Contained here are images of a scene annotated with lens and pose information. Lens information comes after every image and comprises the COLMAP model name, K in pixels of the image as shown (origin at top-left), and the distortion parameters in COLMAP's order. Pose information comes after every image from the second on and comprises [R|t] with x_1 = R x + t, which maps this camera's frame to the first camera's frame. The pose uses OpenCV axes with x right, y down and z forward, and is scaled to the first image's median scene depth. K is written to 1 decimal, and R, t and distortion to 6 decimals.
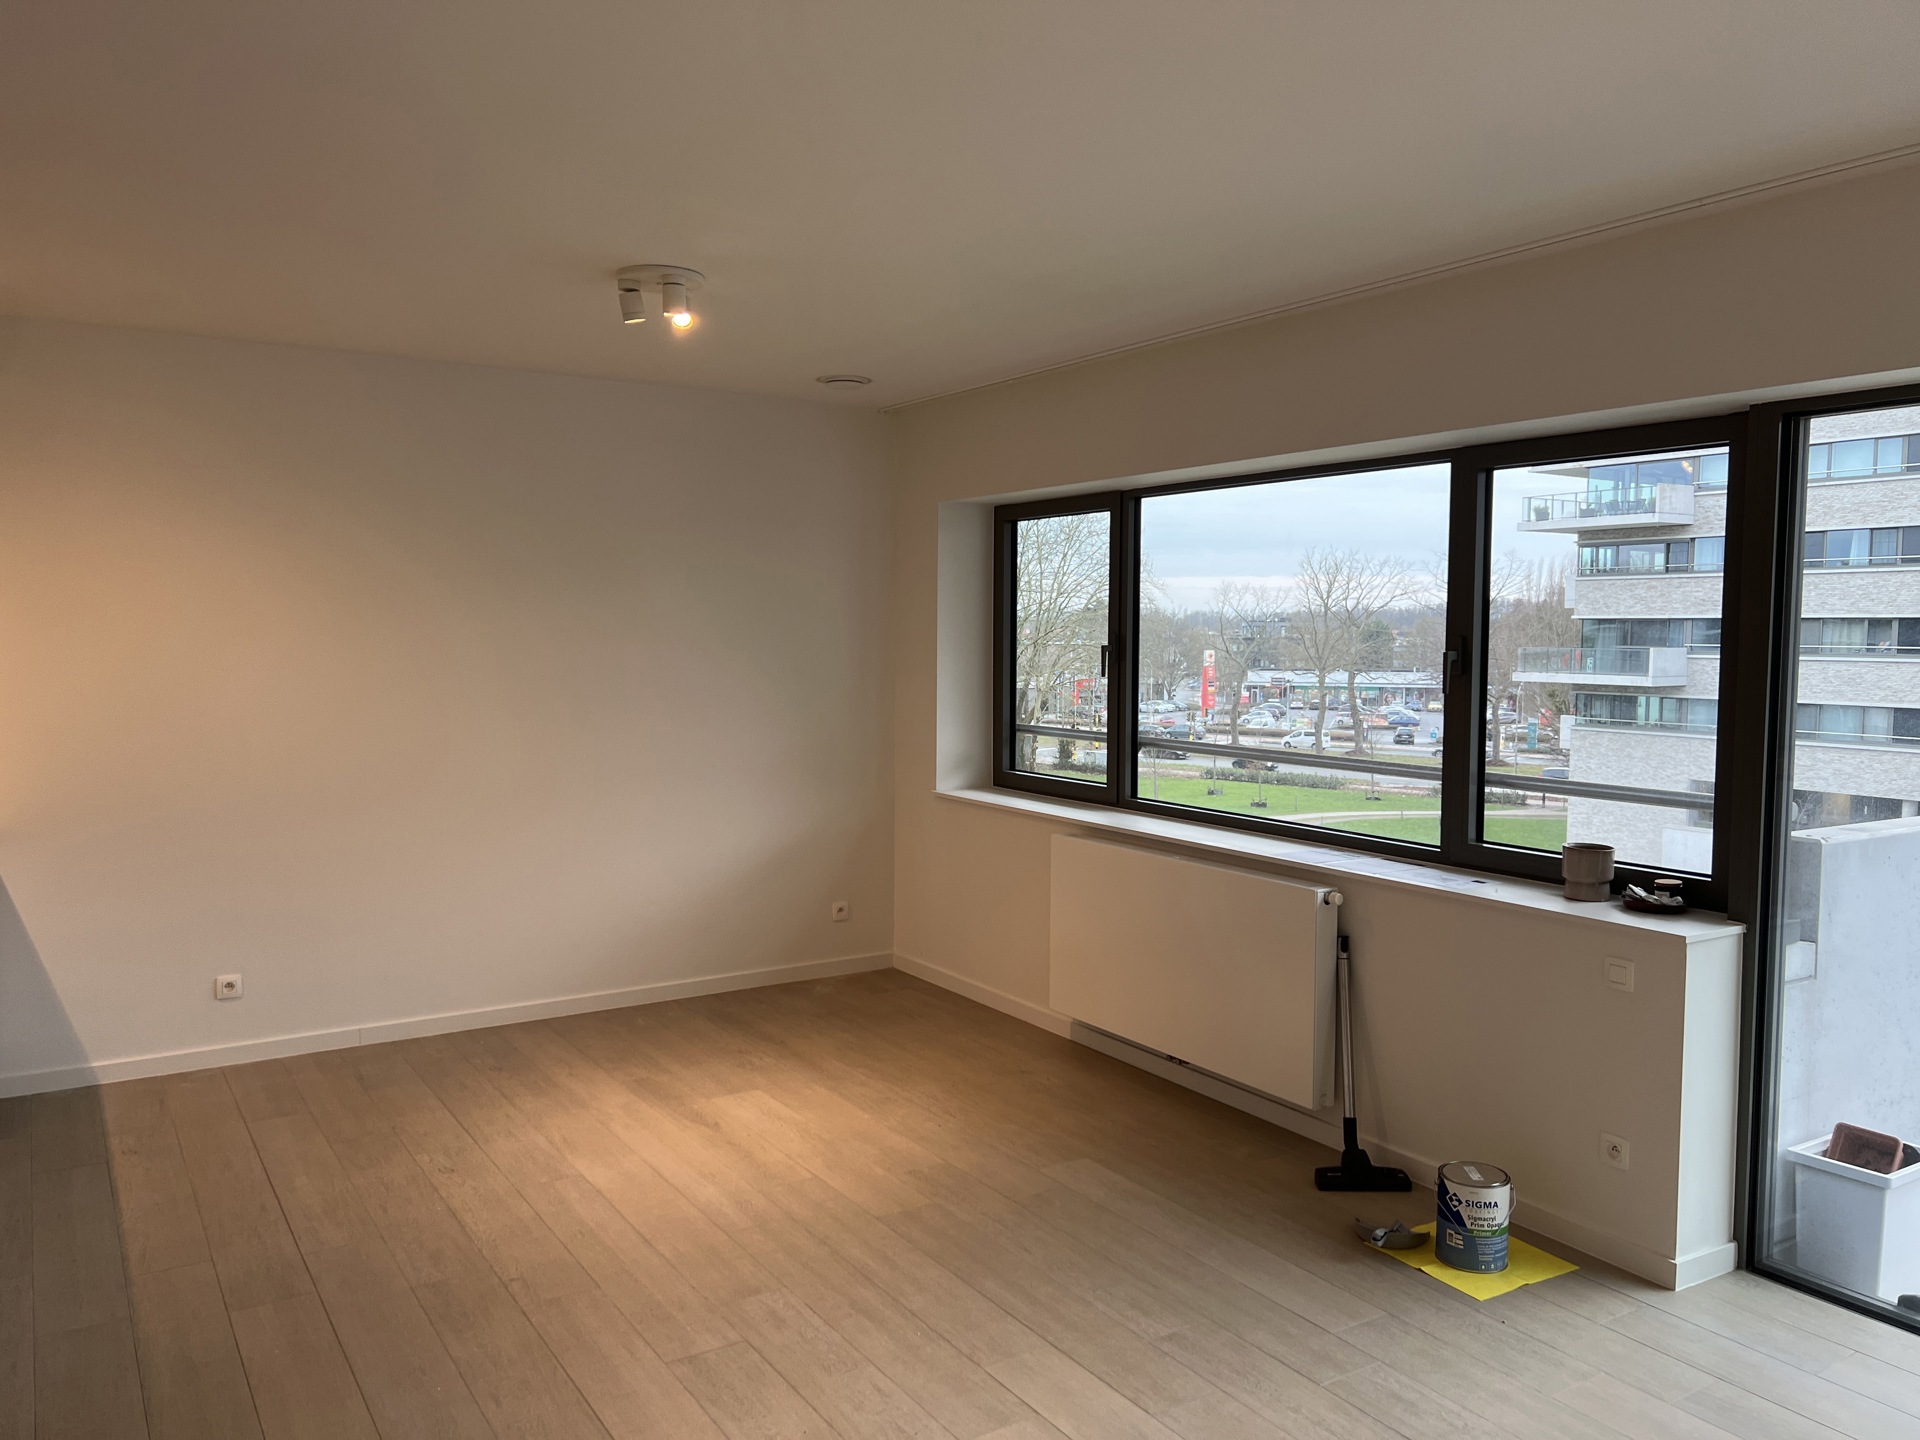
lens RADIAL K [[1435.2, 0, 967.1], [0, 1435.2, 723.4], [0, 0, 1]] dist [0.048814, -0.042177]
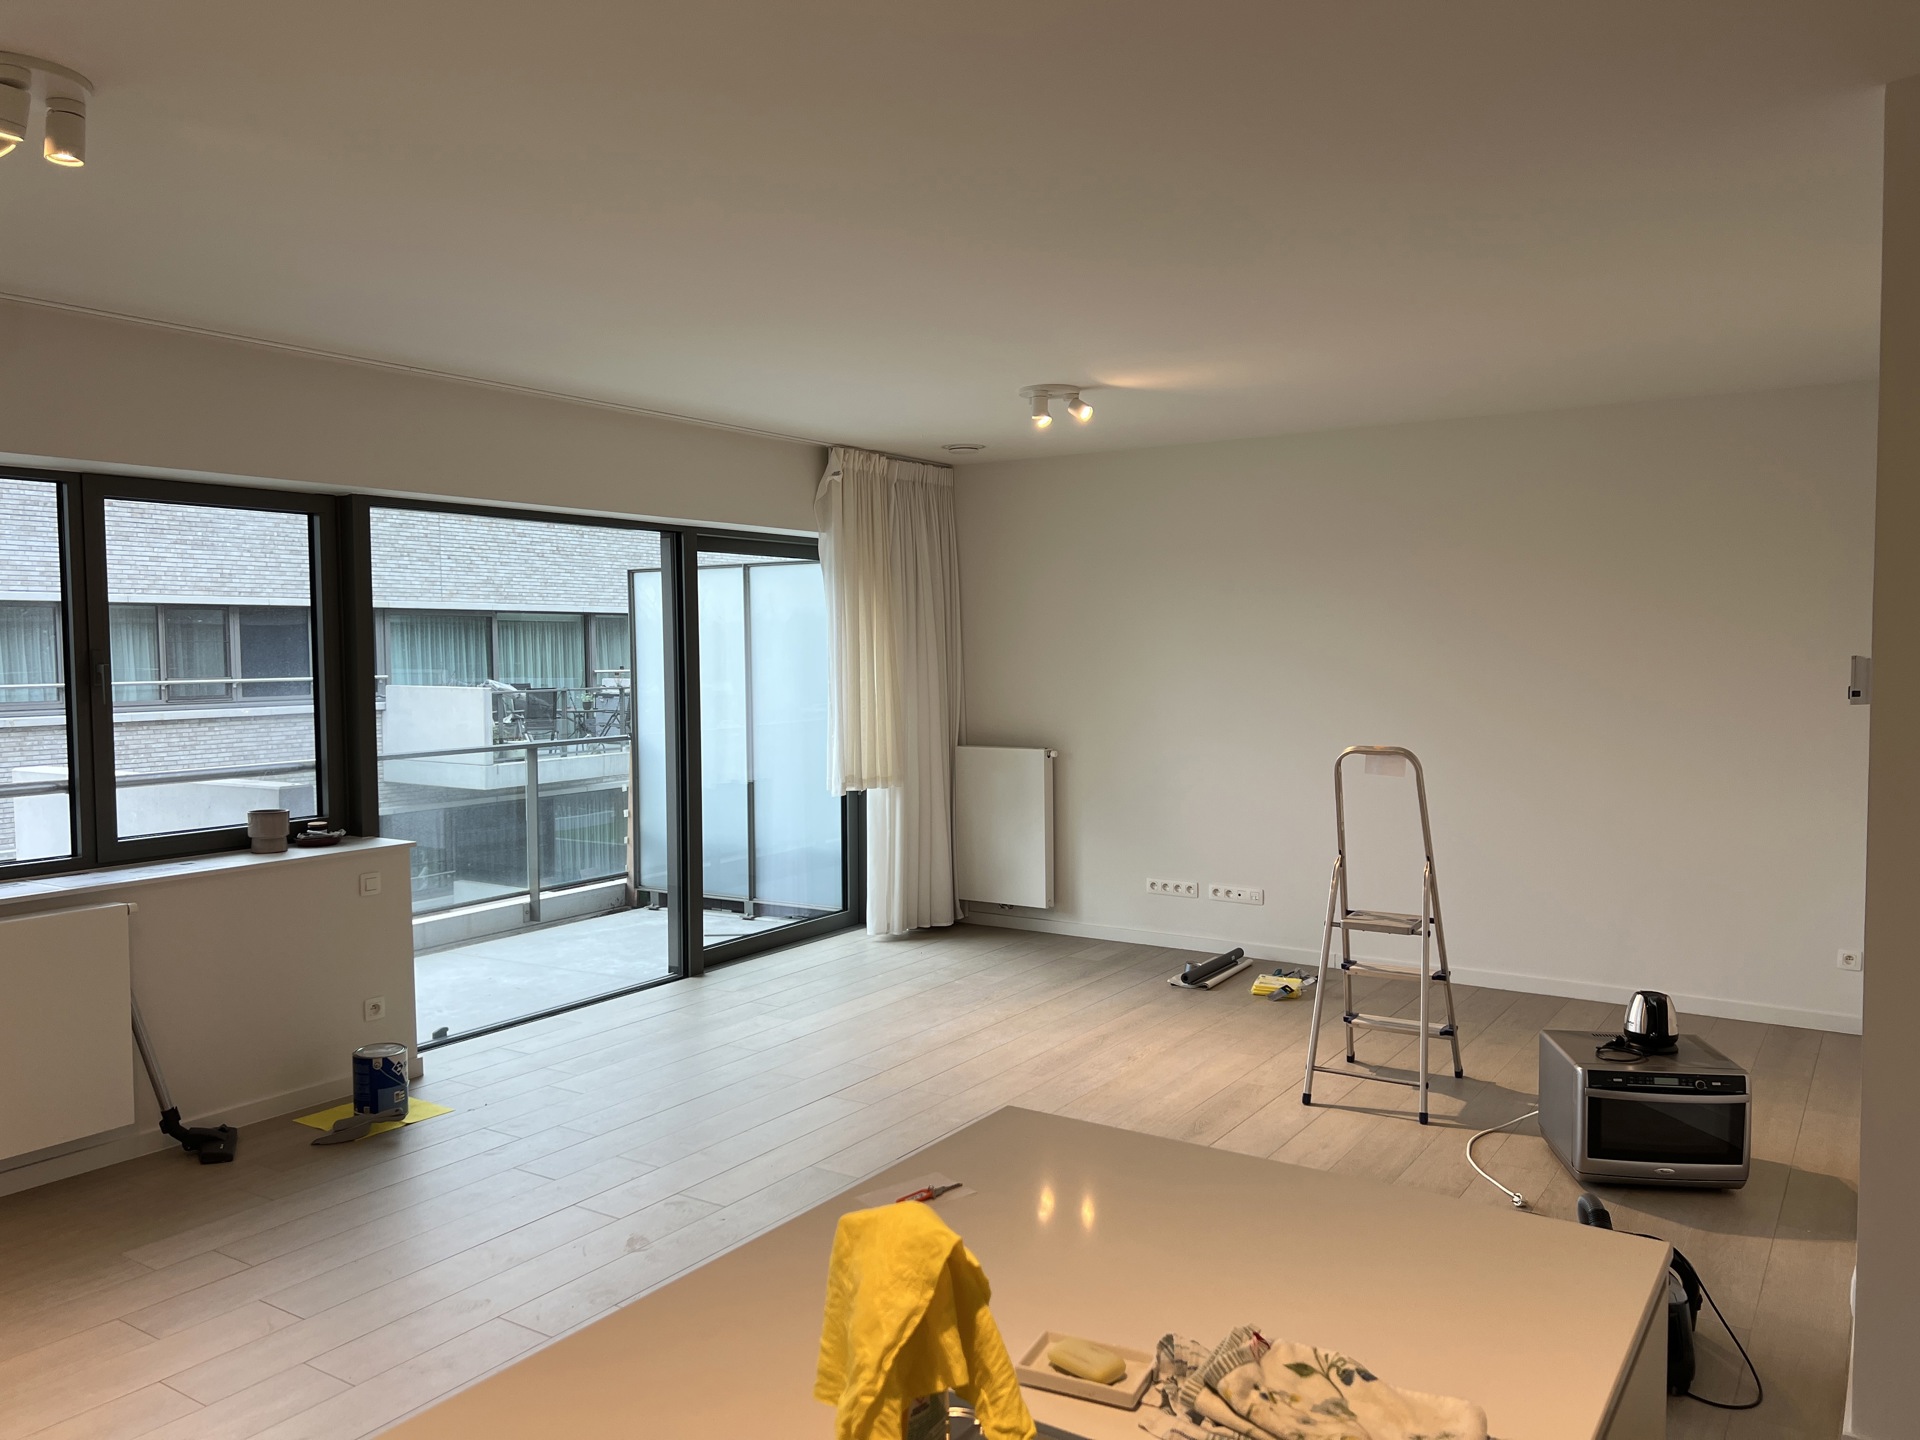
lens RADIAL K [[1435.2, 0, 960.6], [0, 1435.2, 724.8], [0, 0, 1]] dist [0.048814, -0.042177]
pose [[-0.411278, -0.046000, 0.910349, -0.909156], [0.074849, 0.993649, 0.084025, -0.049102], [-0.908432, 0.102696, -0.405223, 0.872364]]
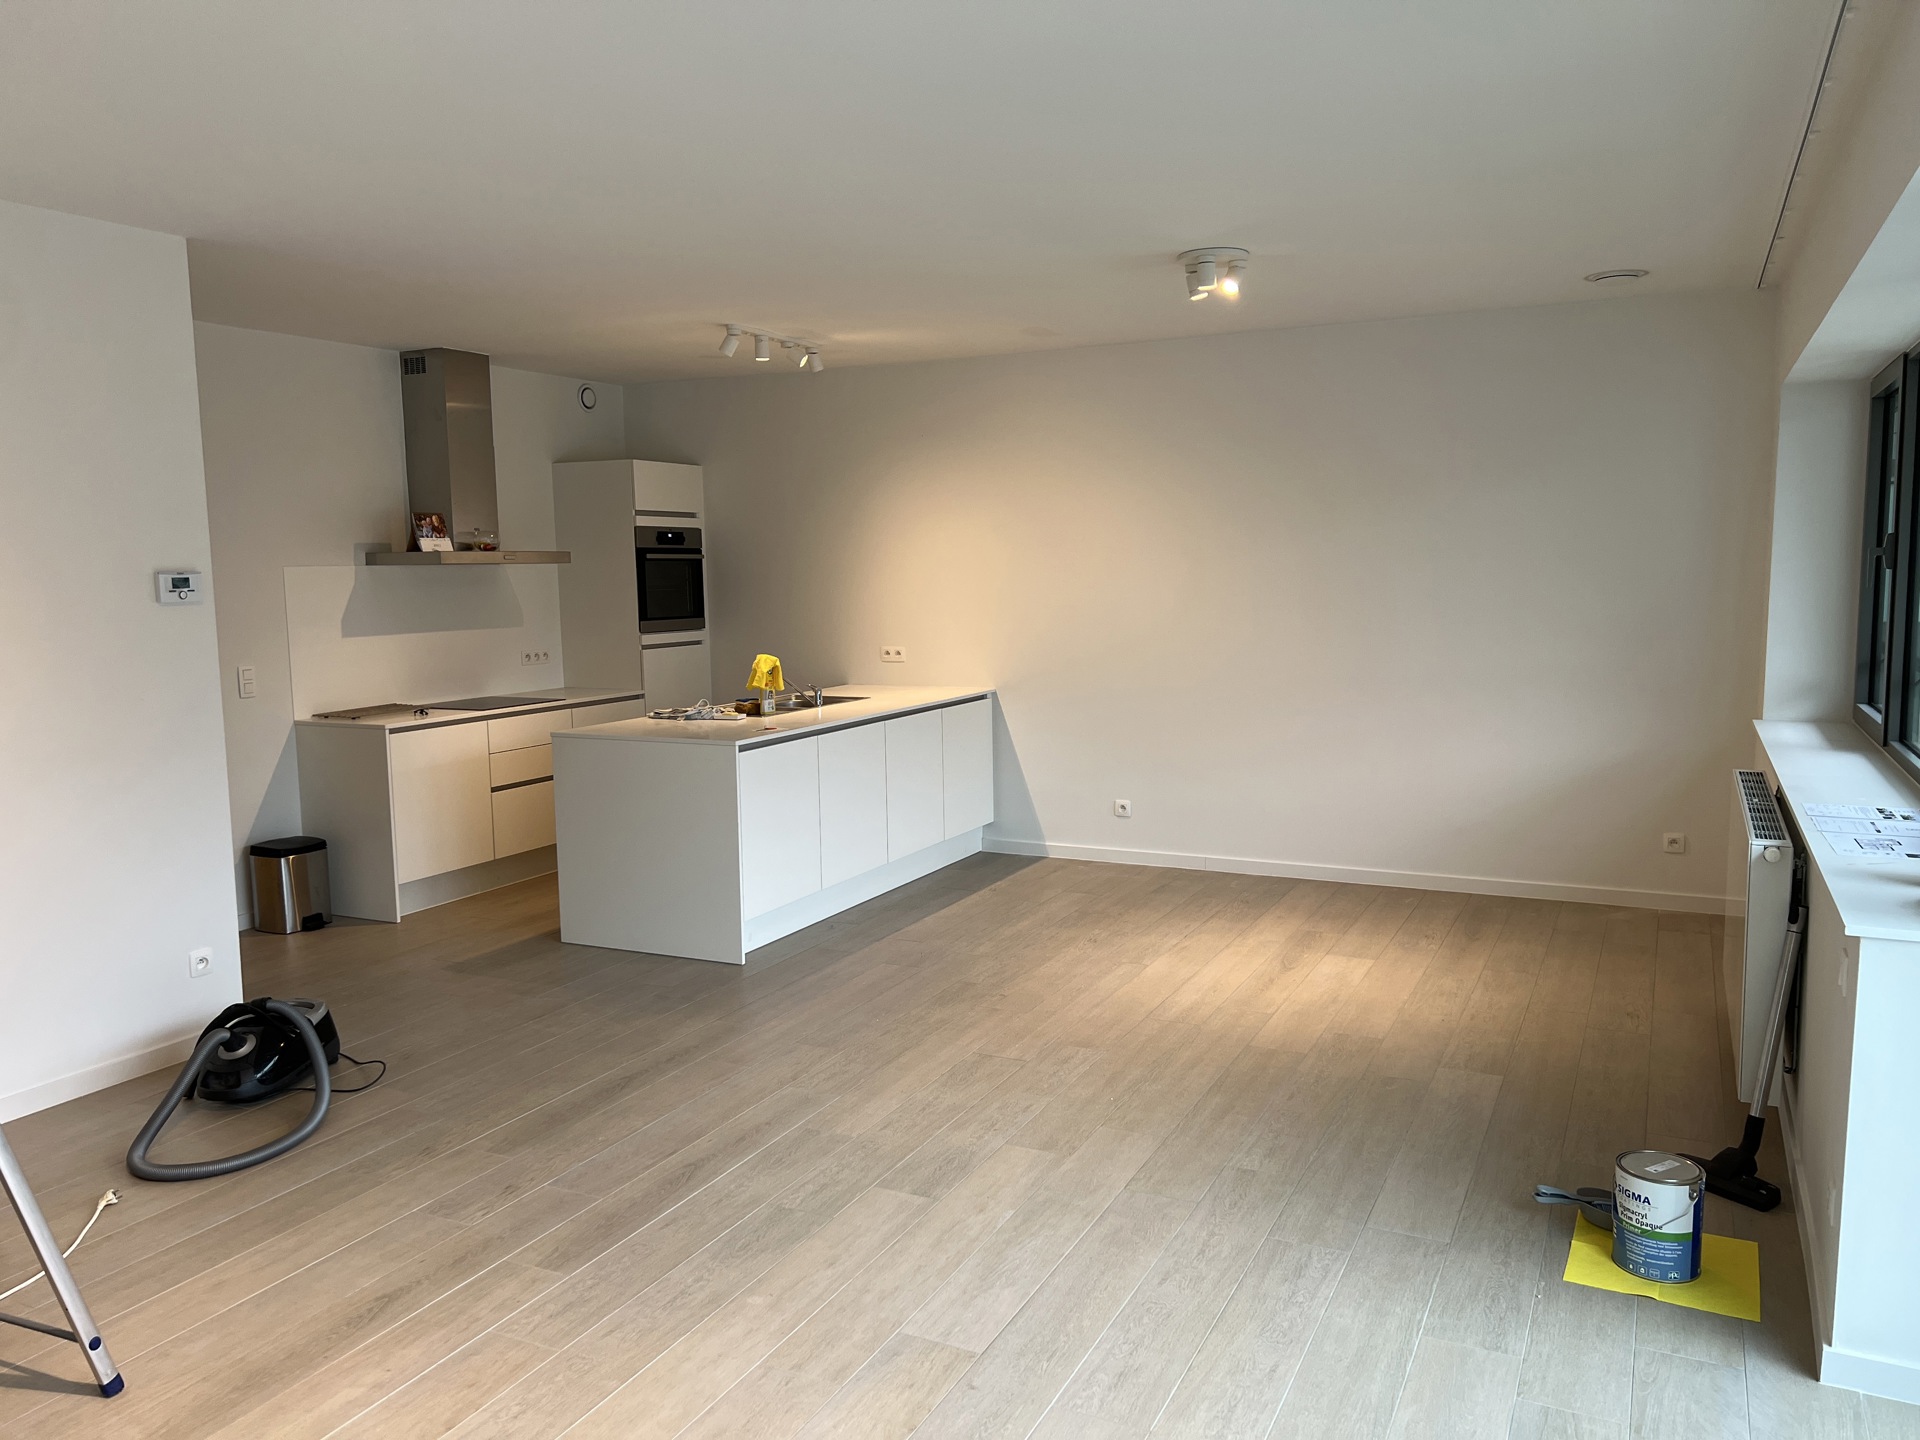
lens RADIAL K [[1435.2, 0, 957.2], [0, 1435.2, 717.9], [0, 0, 1]] dist [0.048814, -0.042177]
pose [[0.506060, 0.078728, -0.858898, 0.740861], [-0.040622, 0.996896, 0.067443, 0.007935], [0.861541, 0.000760, 0.507687, 0.187712]]
